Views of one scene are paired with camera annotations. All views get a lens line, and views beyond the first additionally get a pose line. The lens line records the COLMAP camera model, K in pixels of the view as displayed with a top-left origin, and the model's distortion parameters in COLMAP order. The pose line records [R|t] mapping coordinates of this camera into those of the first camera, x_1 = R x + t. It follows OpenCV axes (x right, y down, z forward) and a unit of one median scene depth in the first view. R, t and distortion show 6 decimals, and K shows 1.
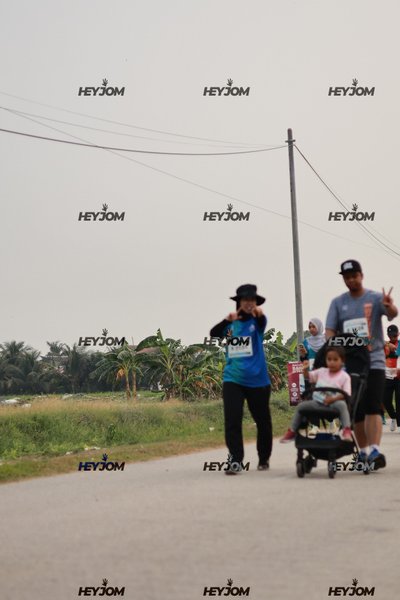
lens RADIAL K [[1704.9, 0, 185.9], [0, 1704.9, 276.5], [0, 0, 1]] dist [0.080863, -0.087667]
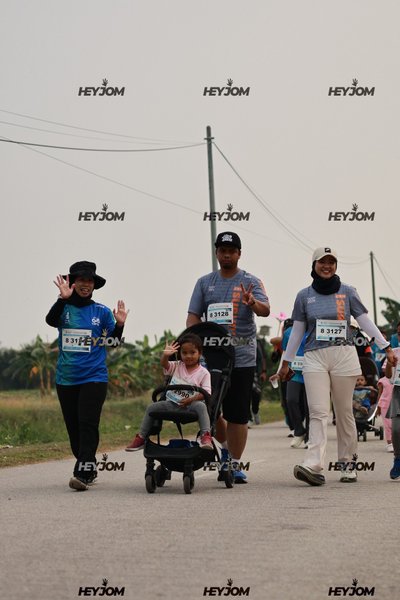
lens RADIAL K [[1431.5, 0, 198.4], [0, 1431.5, 297.8], [0, 0, 1]] dist [0.068941, -0.367336]
pose [[0.999921, 0.003054, 0.012218, 0.046298], [-0.003107, 0.999986, 0.004327, 0.010405], [-0.012205, -0.004365, 0.999916, 0.167308]]
